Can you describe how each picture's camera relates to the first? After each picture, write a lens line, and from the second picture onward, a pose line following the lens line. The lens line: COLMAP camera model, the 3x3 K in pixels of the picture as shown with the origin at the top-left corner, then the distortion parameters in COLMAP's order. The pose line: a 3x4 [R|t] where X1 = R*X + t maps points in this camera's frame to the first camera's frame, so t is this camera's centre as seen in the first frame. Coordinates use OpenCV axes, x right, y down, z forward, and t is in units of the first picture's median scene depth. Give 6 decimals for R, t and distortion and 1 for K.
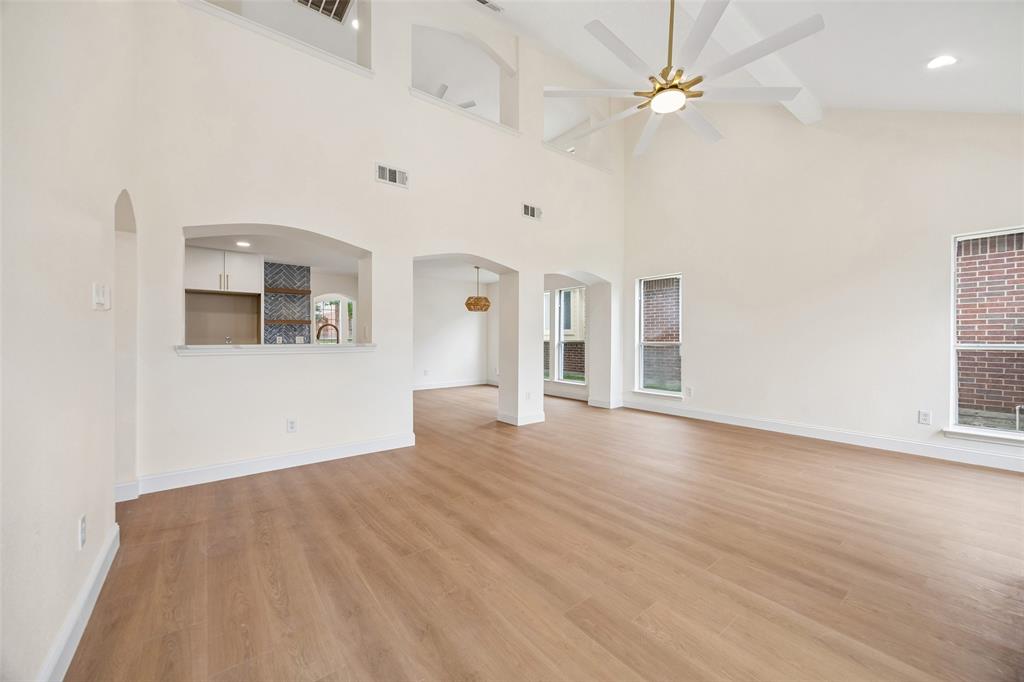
lens RADIAL K [[389.4, 0, 517.8], [0, 389.4, 336.8], [0, 0, 1]] dist [0.000602, -0.000037]
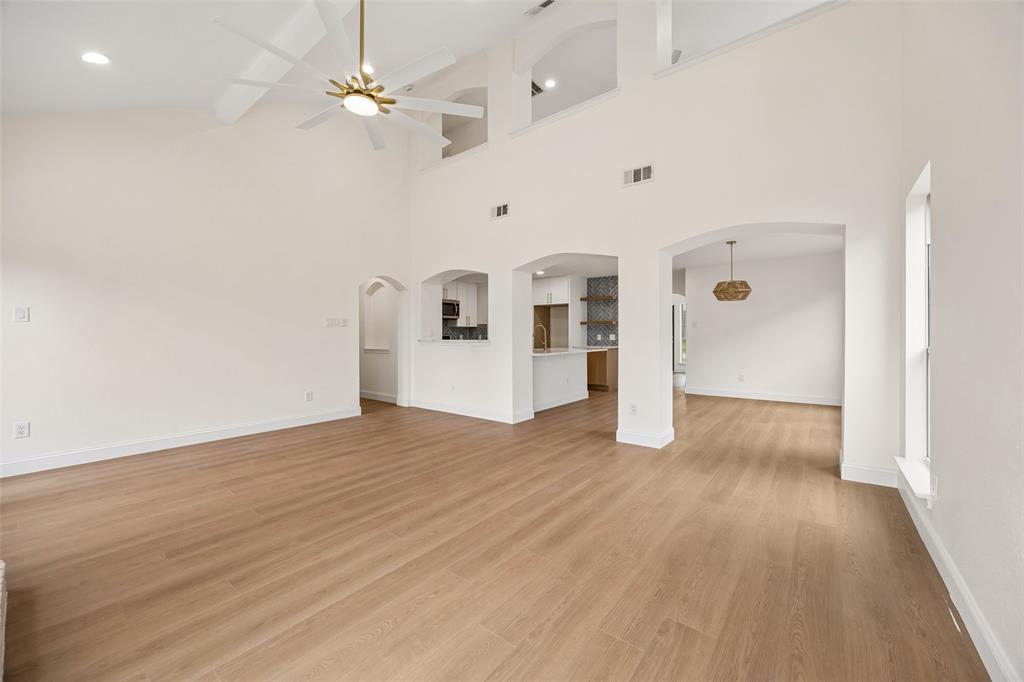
lens RADIAL K [[389.4, 0, 517.8], [0, 389.4, 336.8], [0, 0, 1]] dist [0.000602, -0.000037]
pose [[0.238582, 0.003785, -0.971115, 1.457599], [0.003438, 0.999983, 0.004742, -0.002841], [0.971116, -0.004470, 0.238564, 1.141955]]
